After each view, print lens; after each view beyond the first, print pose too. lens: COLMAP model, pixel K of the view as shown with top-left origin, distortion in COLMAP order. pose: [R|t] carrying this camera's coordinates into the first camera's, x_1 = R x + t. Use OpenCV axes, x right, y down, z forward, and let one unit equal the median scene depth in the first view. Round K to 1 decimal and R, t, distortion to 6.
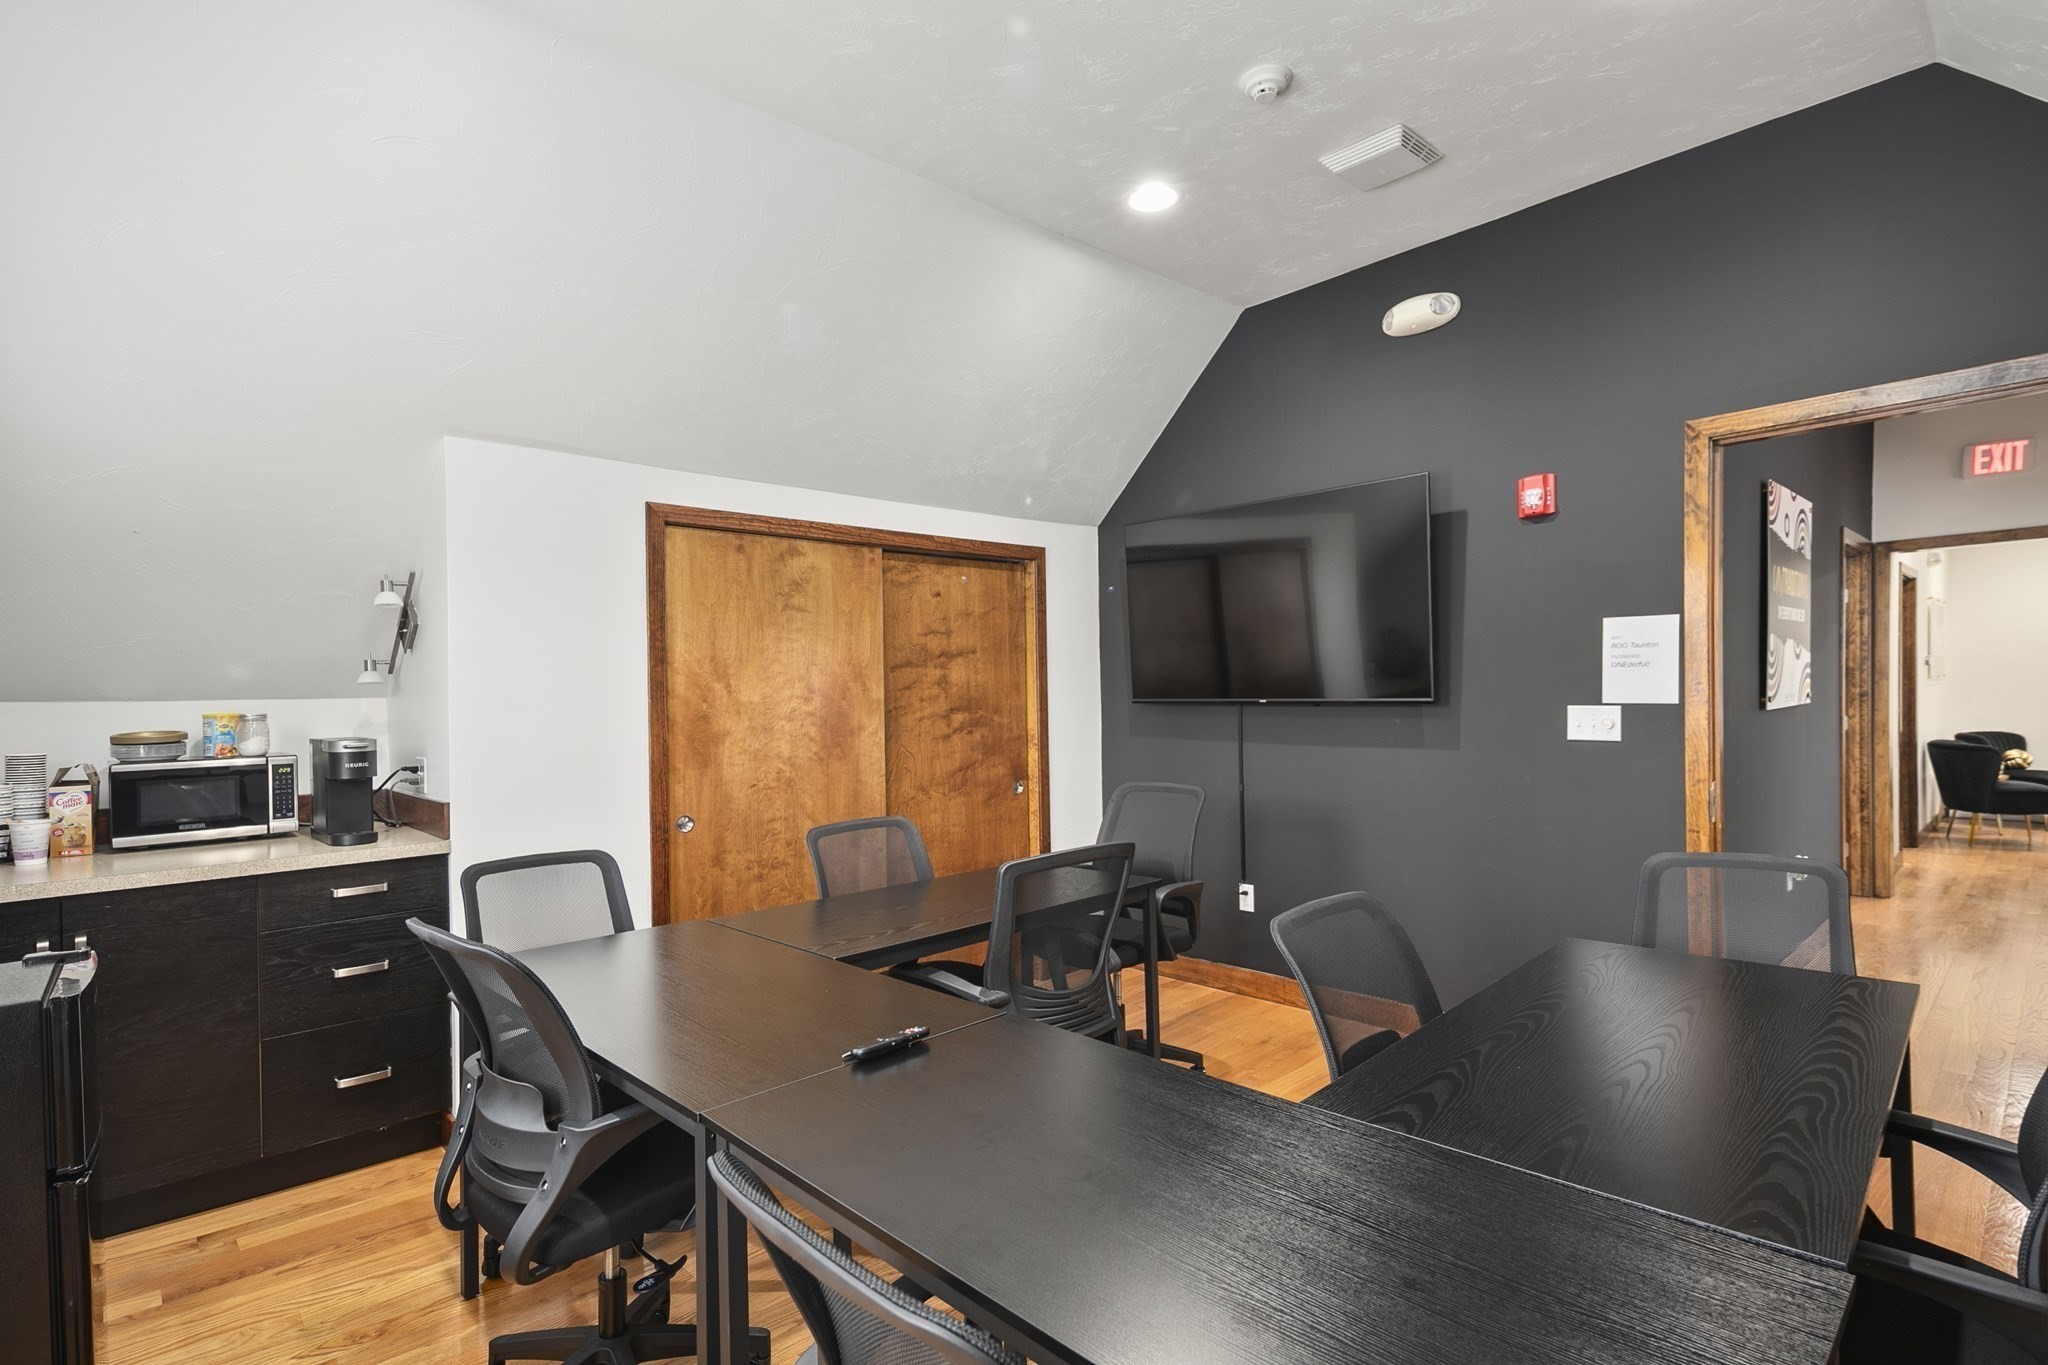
lens RADIAL K [[990.6, 0, 1024.0], [0, 990.6, 682.5], [0, 0, 1]] dist [0.000393, 0.000366]
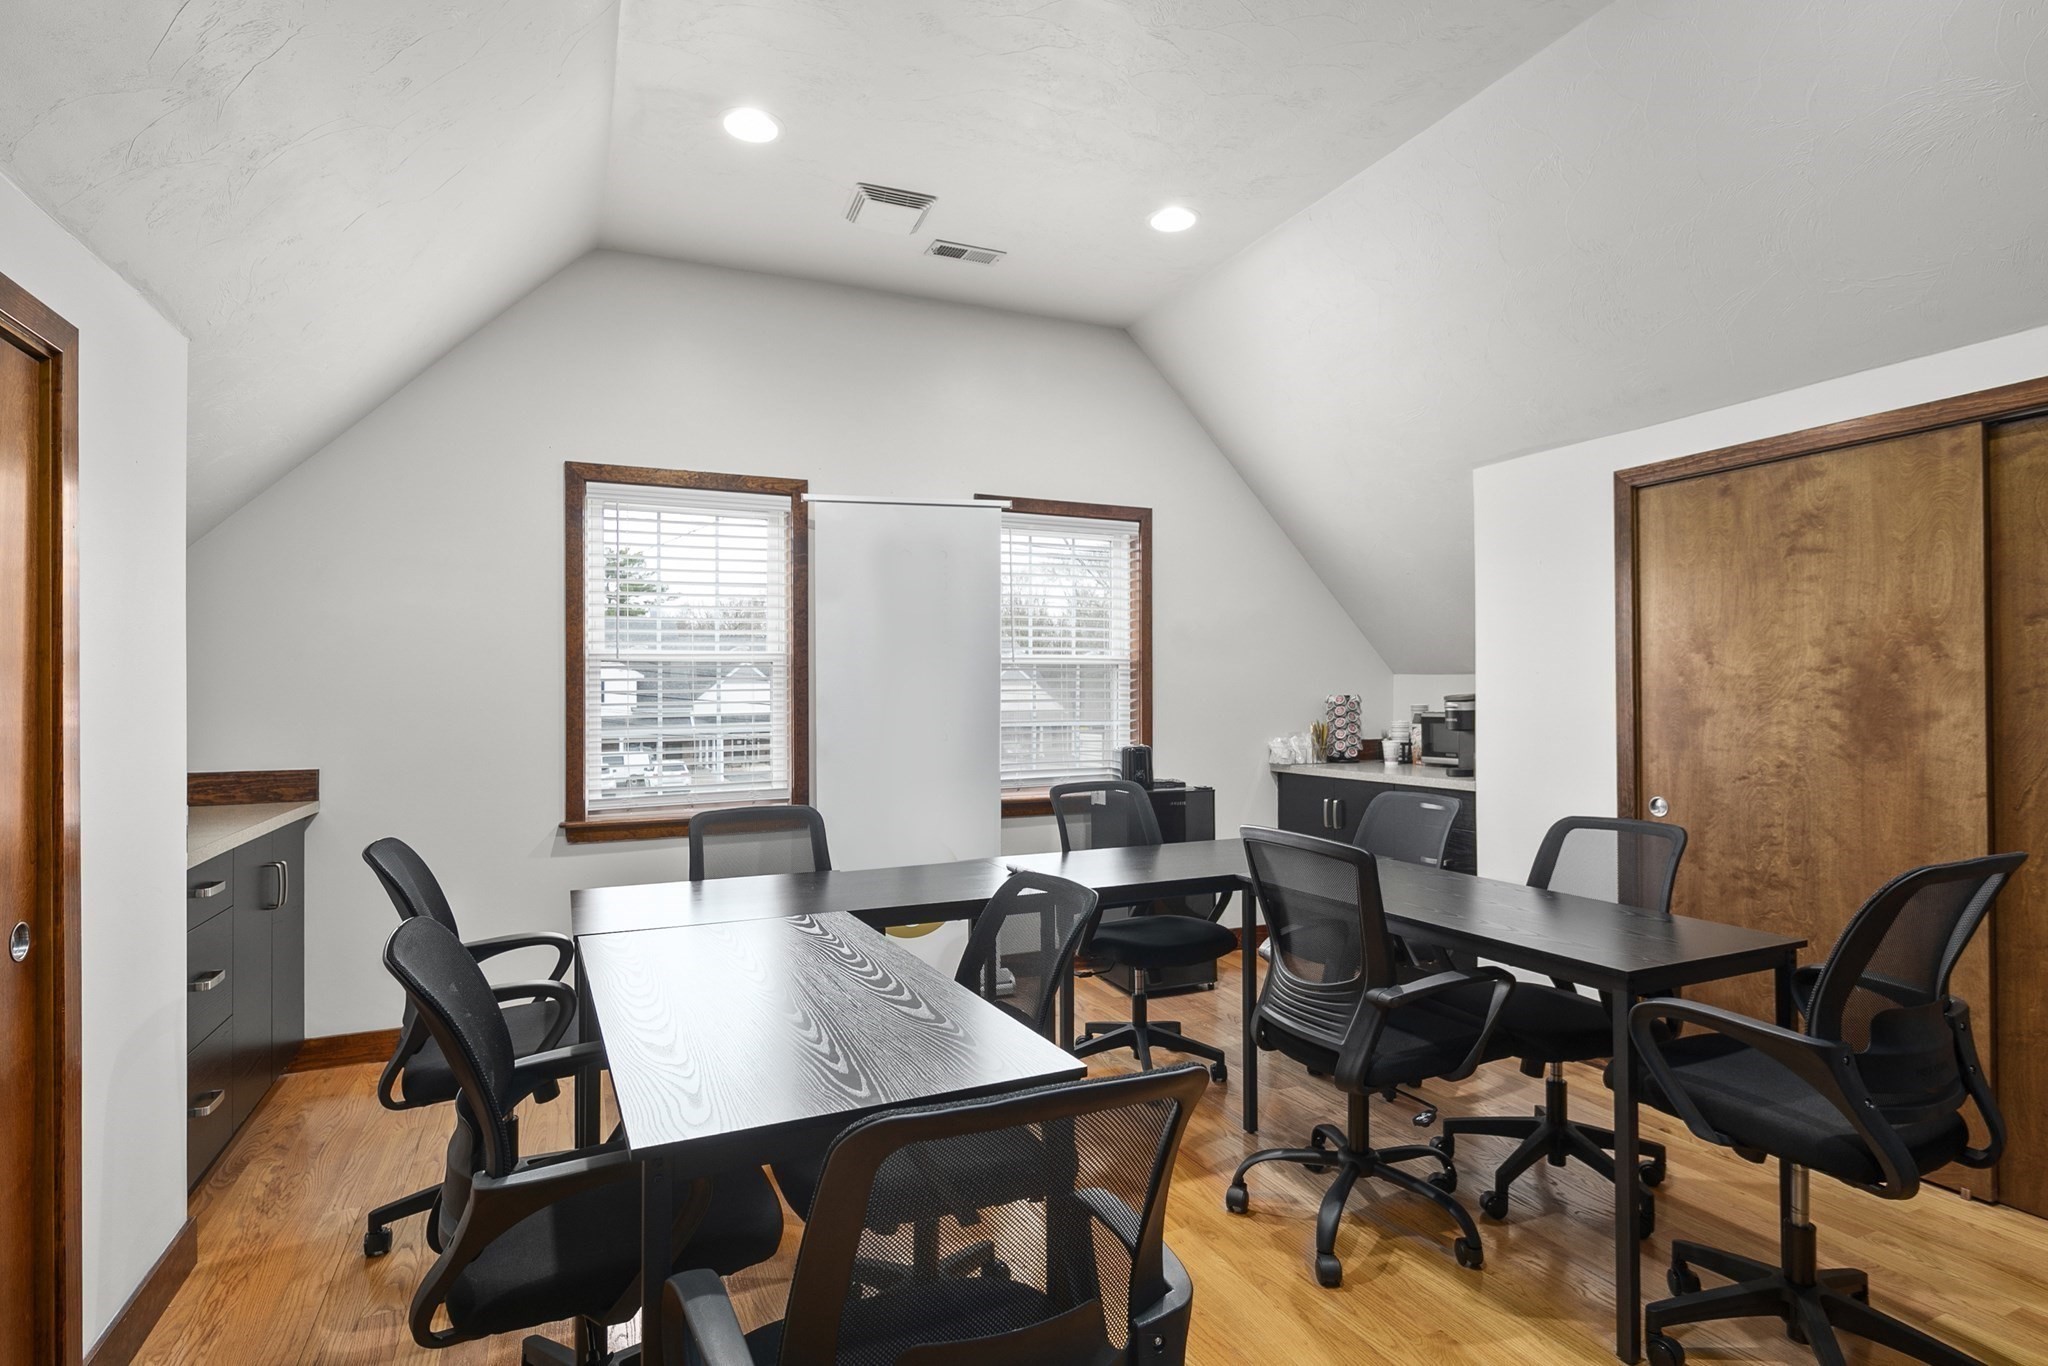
lens RADIAL K [[1018.8, 0, 1024.0], [0, 1018.8, 683.0], [0, 0, 1]] dist [0.001446, 0.000253]
pose [[-0.328099, 0.009791, -0.944593, 0.723485], [0.023210, 0.999728, 0.002300, 0.010522], [0.944358, -0.021170, -0.328237, 0.728036]]
